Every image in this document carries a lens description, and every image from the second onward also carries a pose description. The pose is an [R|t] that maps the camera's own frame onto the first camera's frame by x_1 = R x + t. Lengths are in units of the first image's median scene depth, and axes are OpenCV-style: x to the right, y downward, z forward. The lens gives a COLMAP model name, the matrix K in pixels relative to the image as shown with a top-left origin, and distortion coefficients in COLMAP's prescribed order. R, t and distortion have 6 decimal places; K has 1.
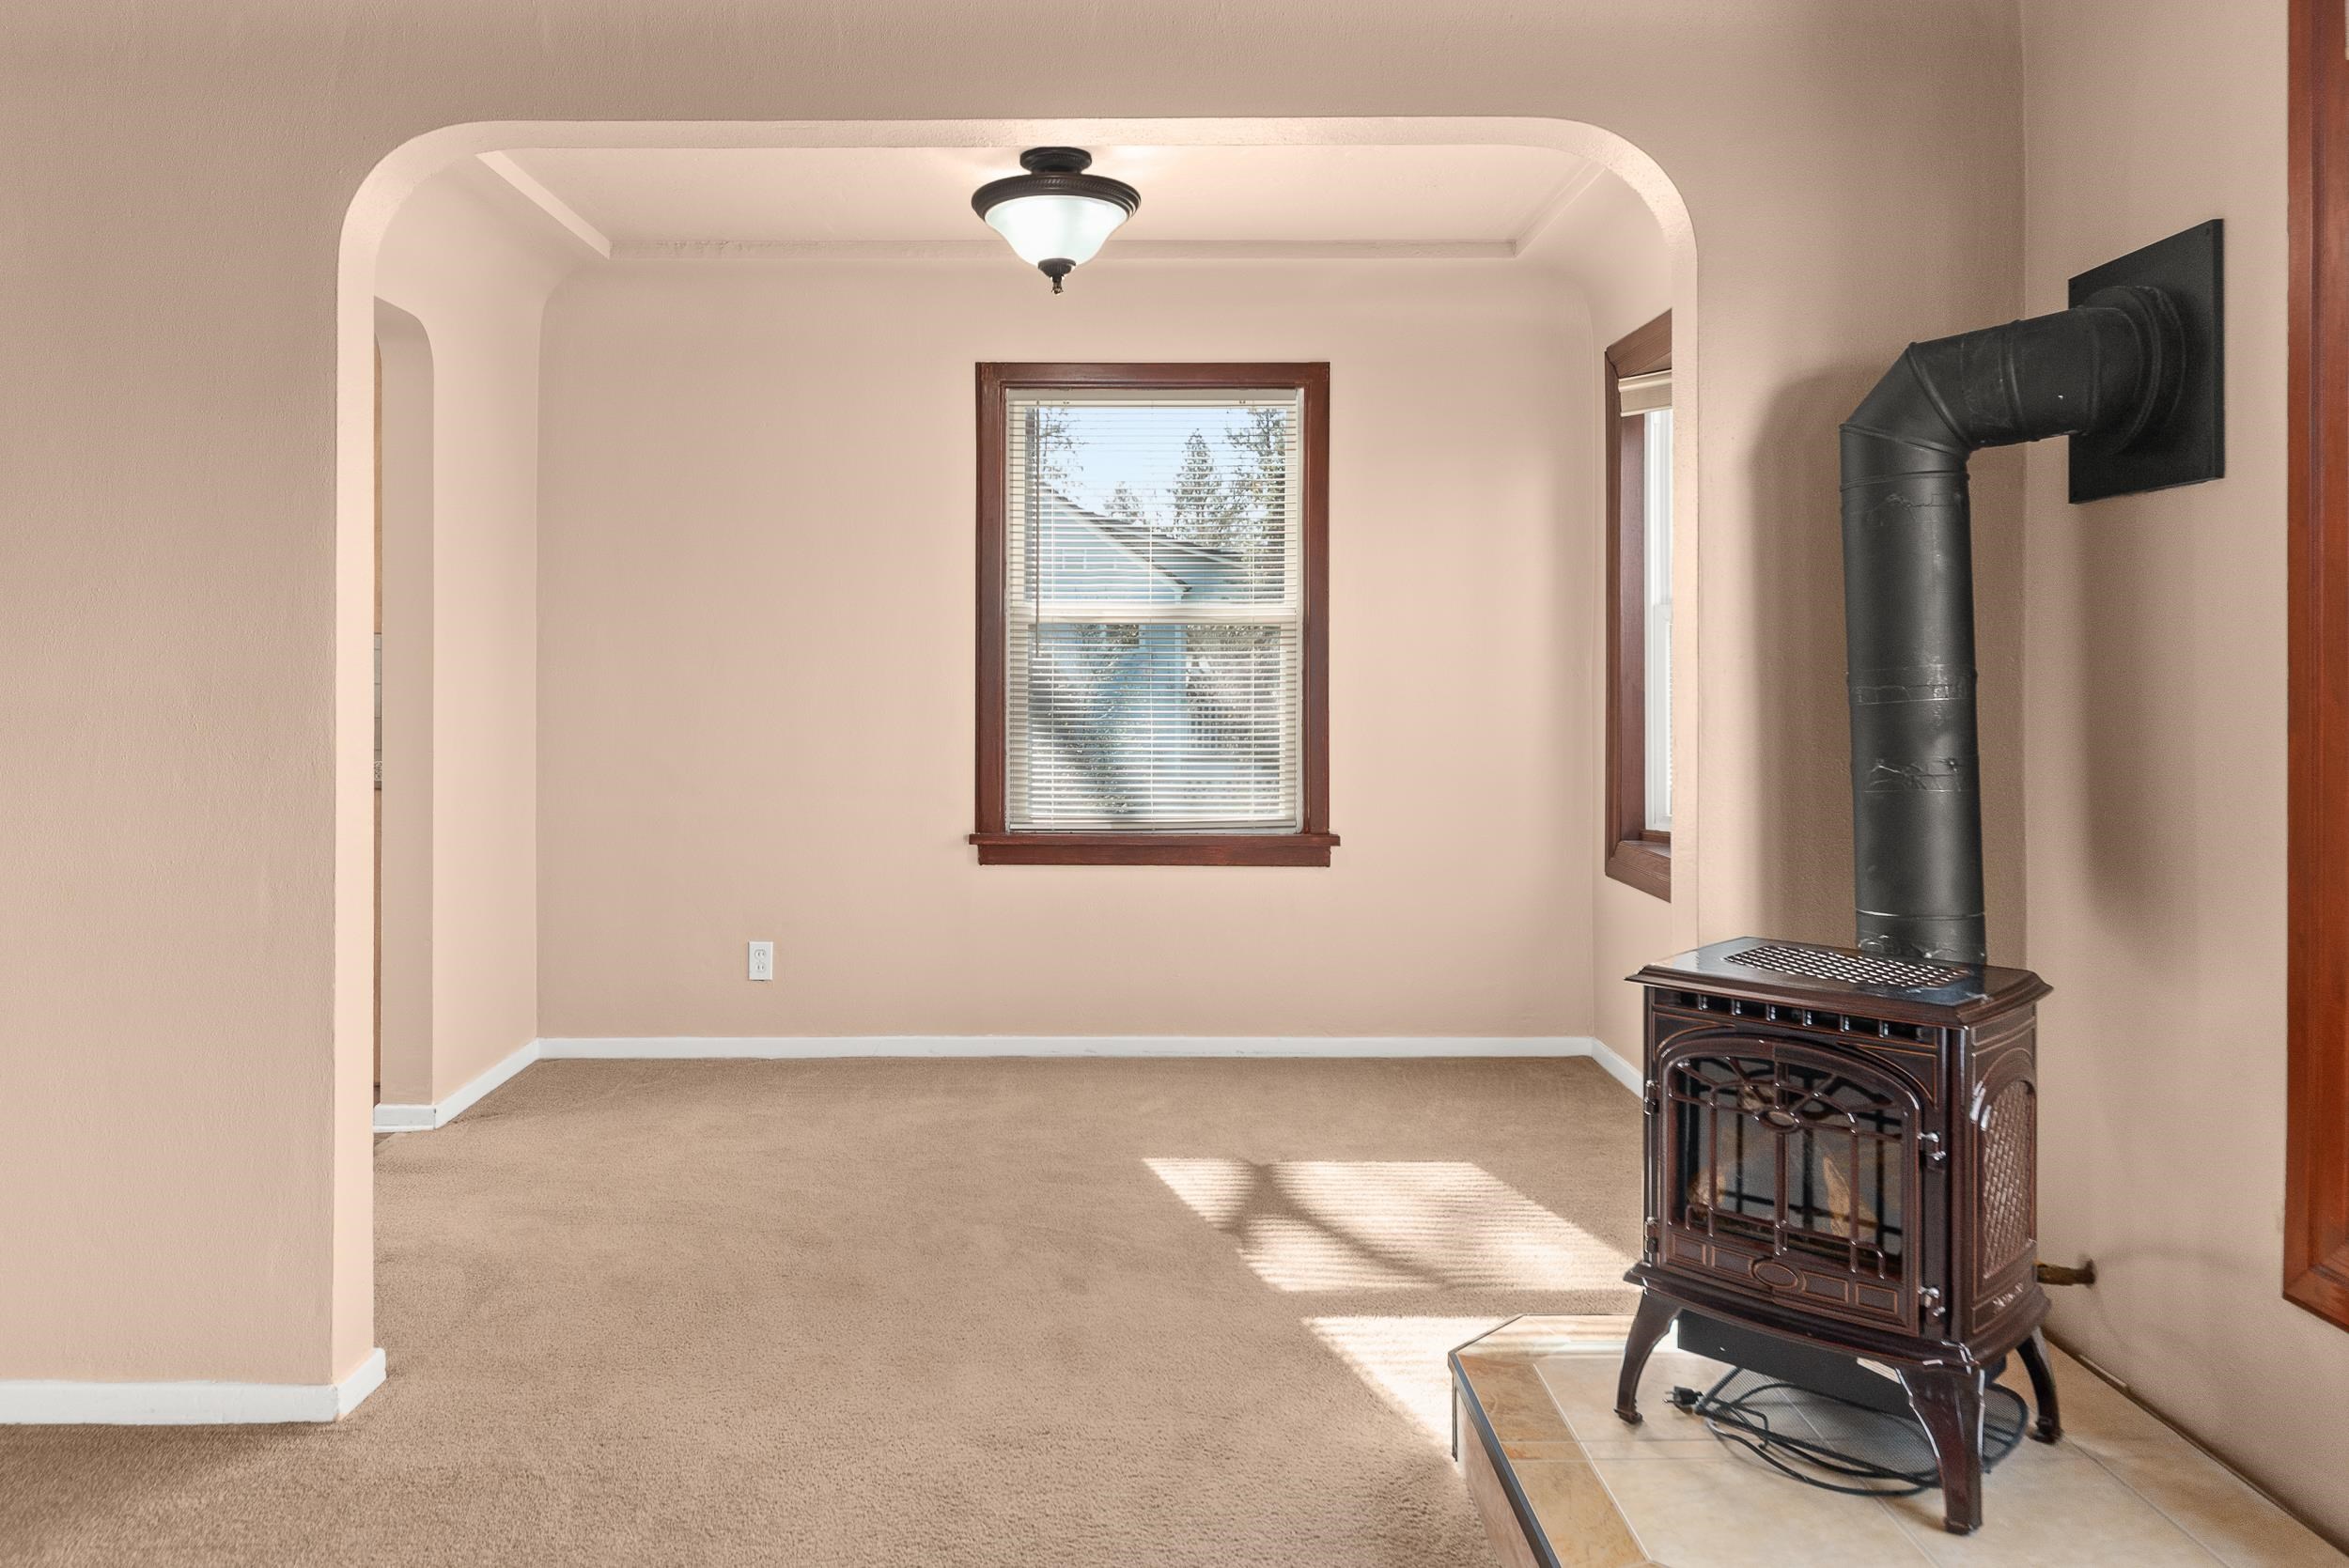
lens RADIAL K [[1697.1, 0, 1106.6], [0, 1697.1, 666.4], [0, 0, 1]] dist [0.007087, -0.000437]
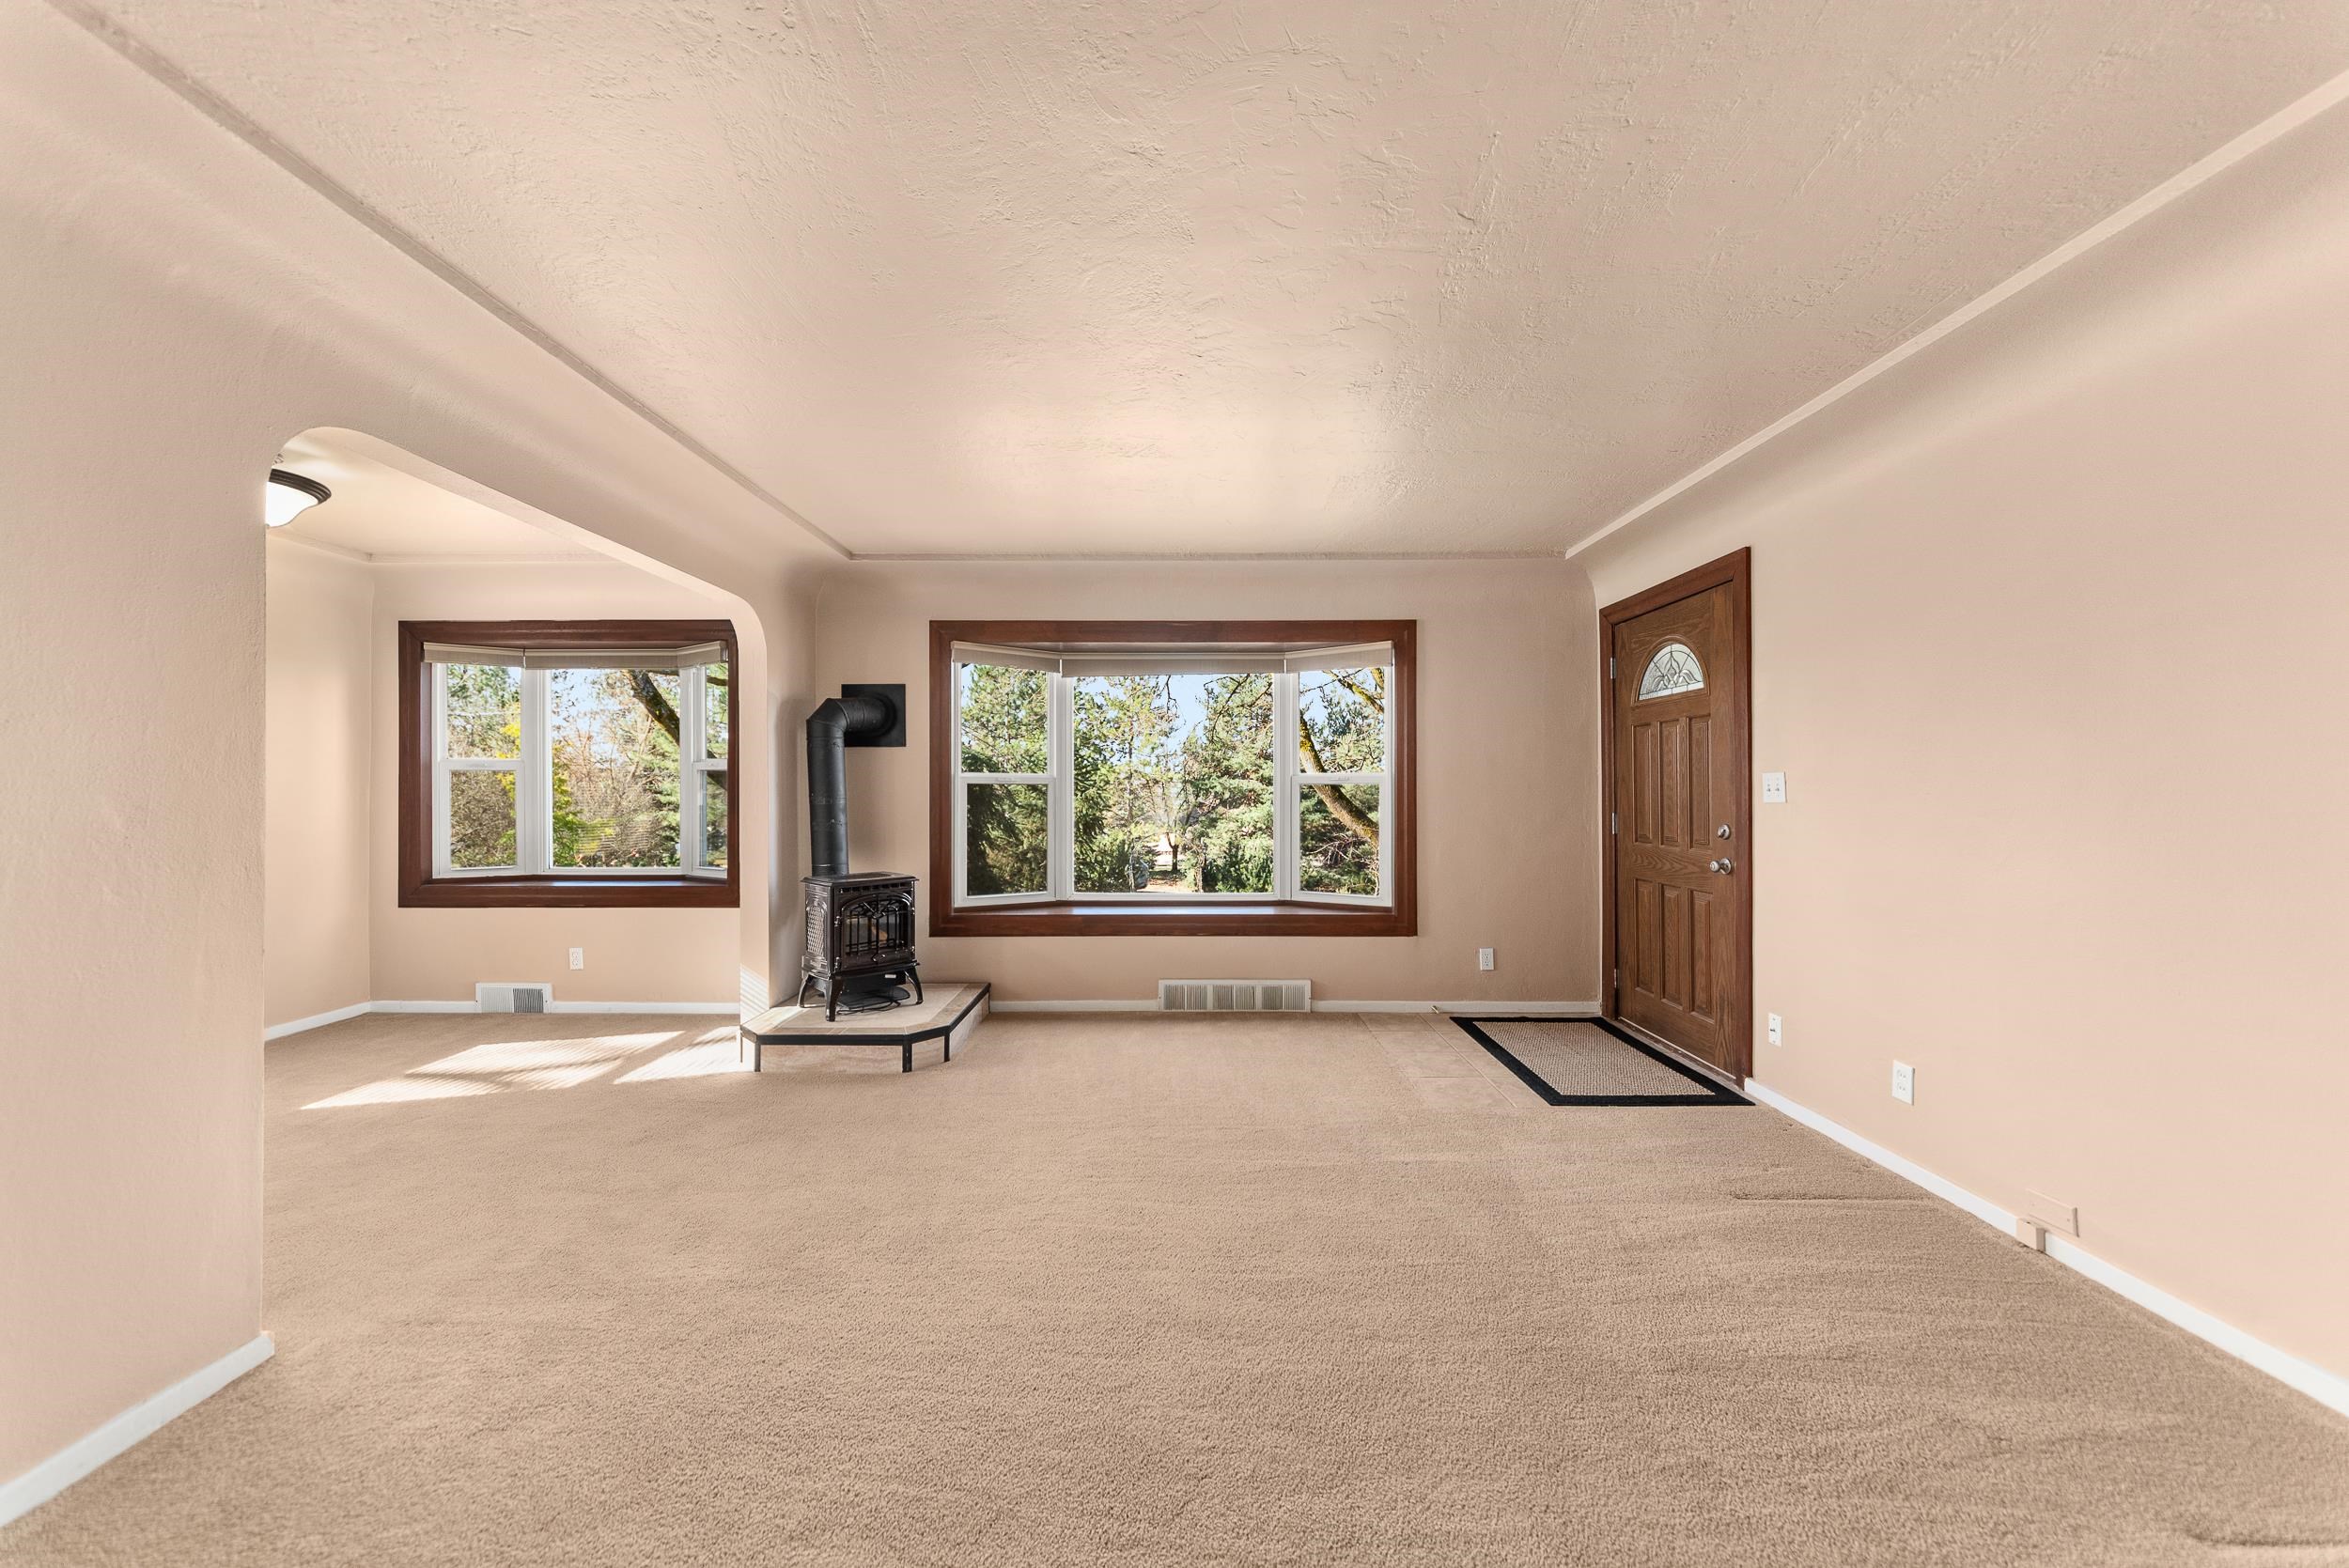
lens RADIAL K [[833.7, 0, 1174.5], [0, 833.7, 784.0], [0, 0, 1]] dist [-0.001714, -0.000268]
pose [[-0.002985, 0.007137, 0.999970, -0.633081], [0.004449, 0.999965, -0.007124, -0.001977], [-0.999986, 0.004428, -0.003016, 0.159325]]
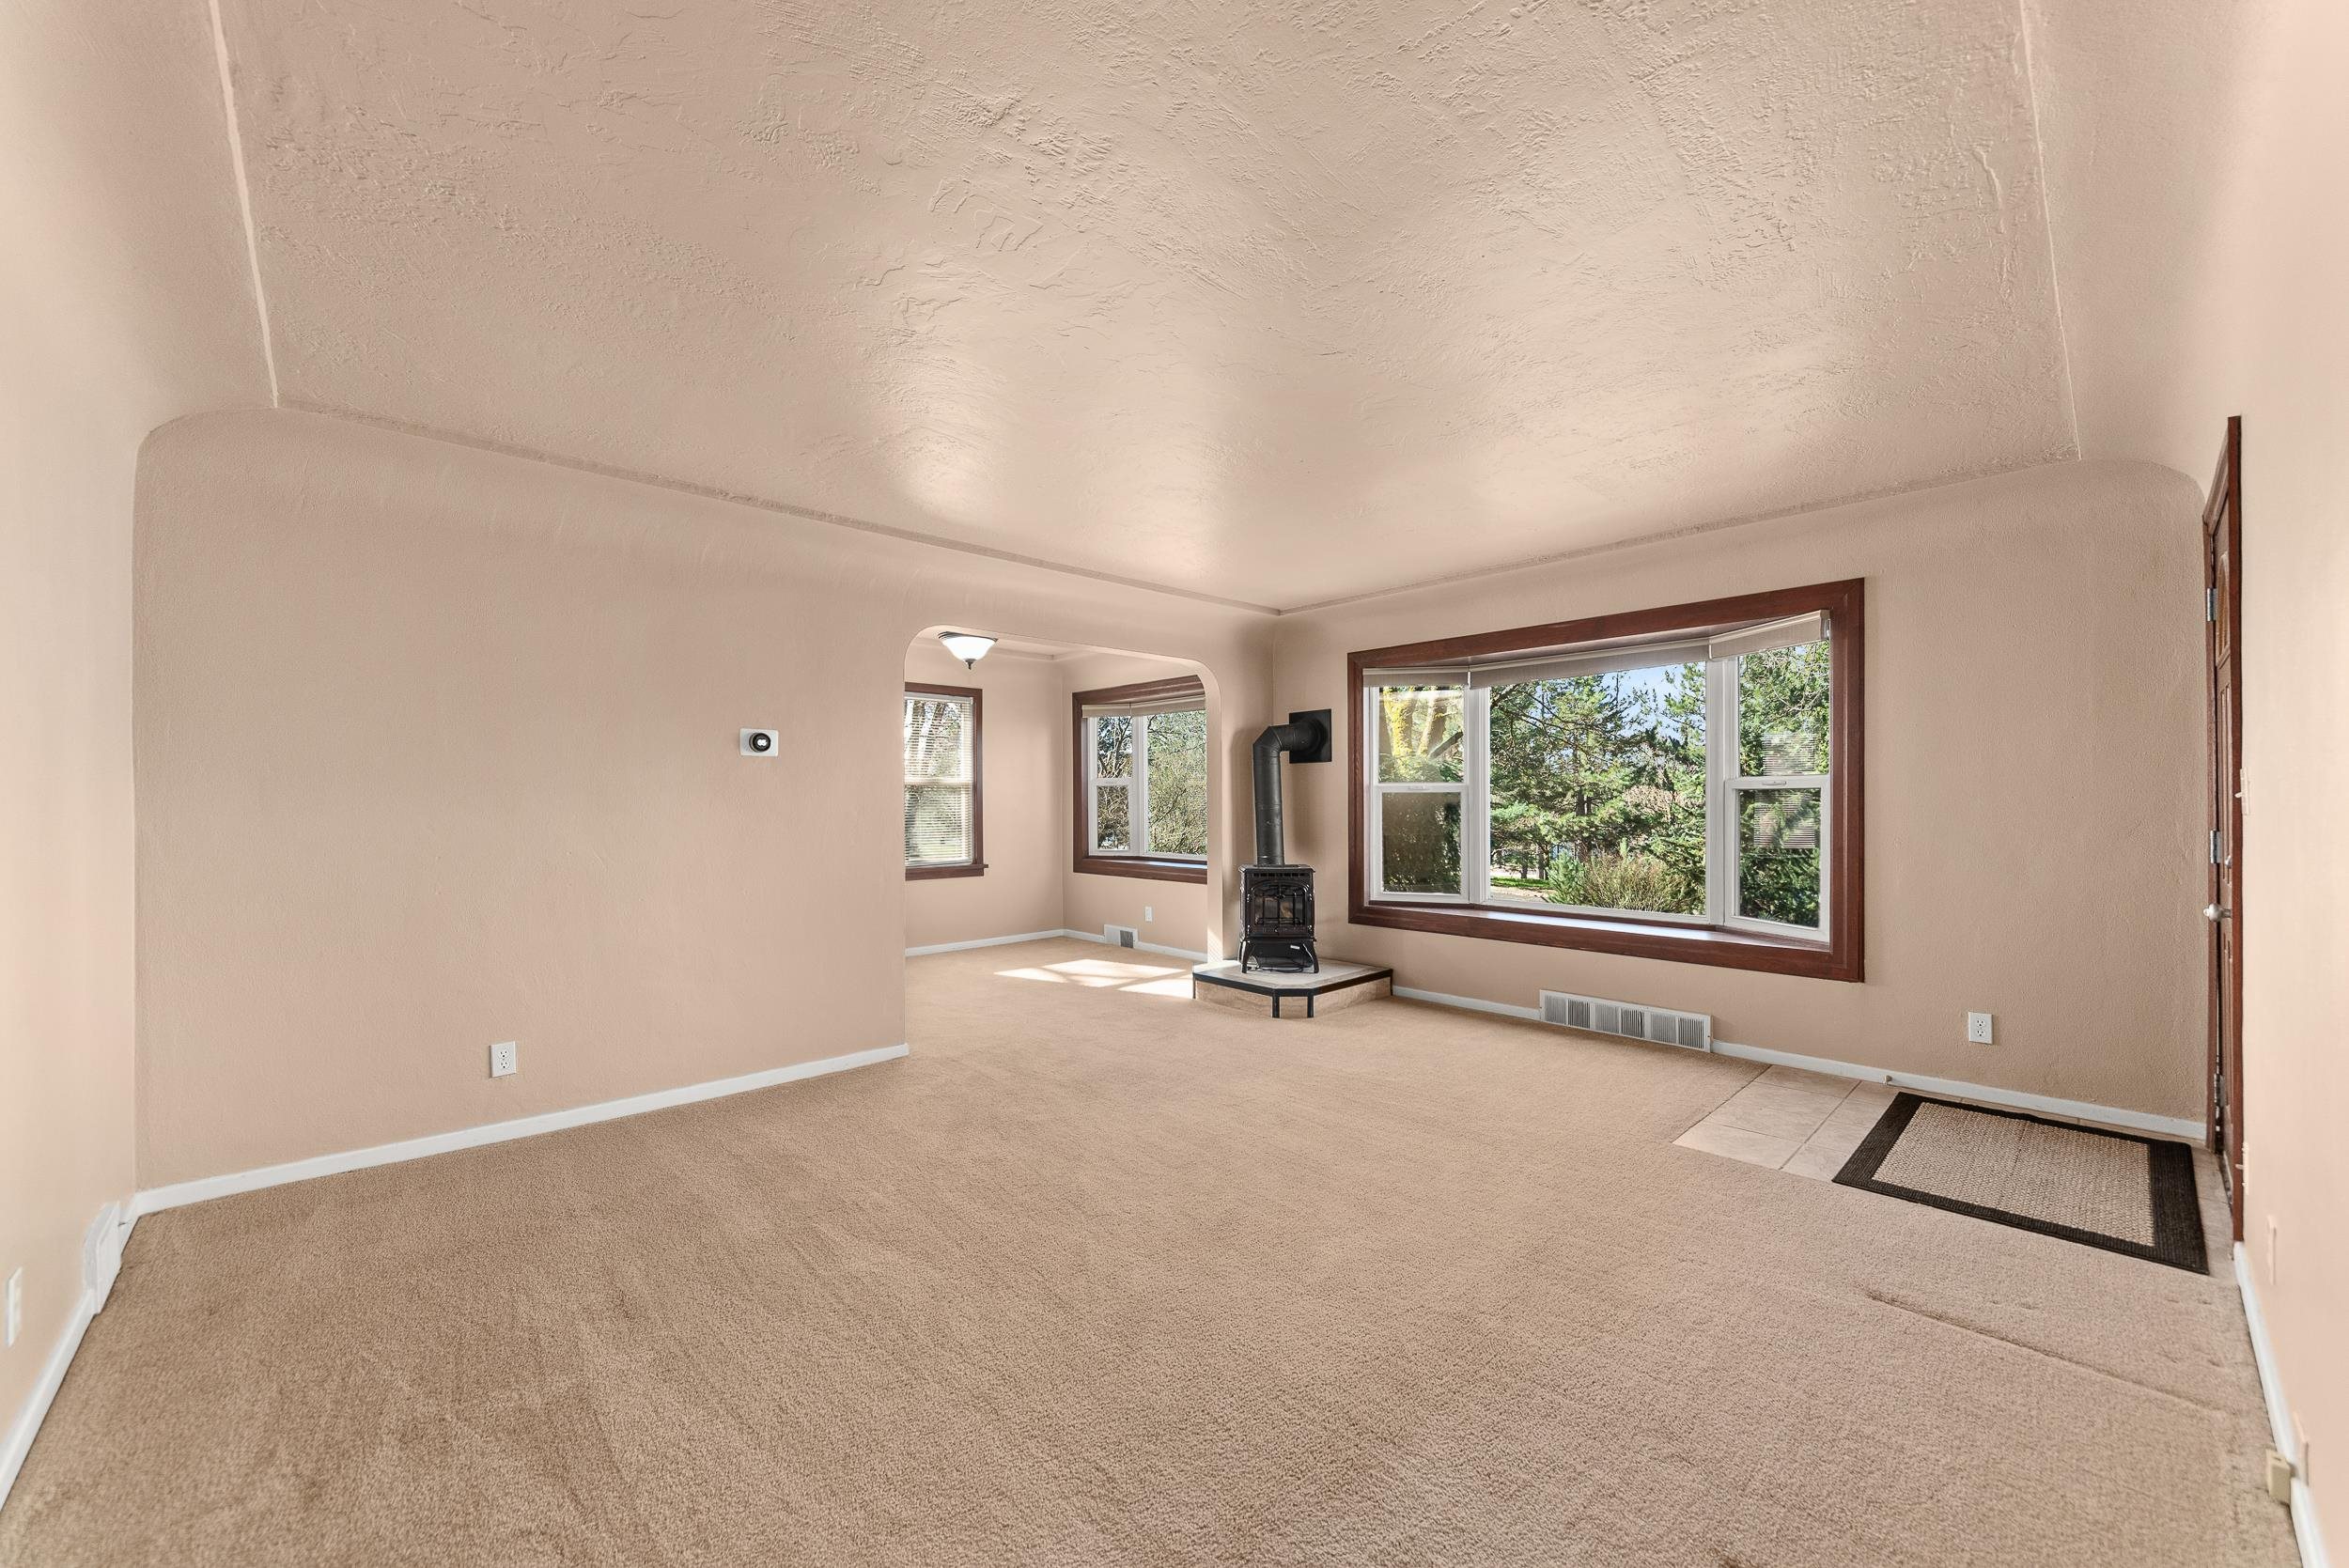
lens RADIAL K [[896.7, 0, 1174.5], [0, 896.7, 806.2], [0, 0, 1]] dist [-0.000326, -0.000158]
pose [[0.721428, -0.005833, 0.692465, -0.678727], [0.004378, 0.999983, 0.003862, 0.001985], [-0.692476, 0.000245, 0.721441, -0.258892]]
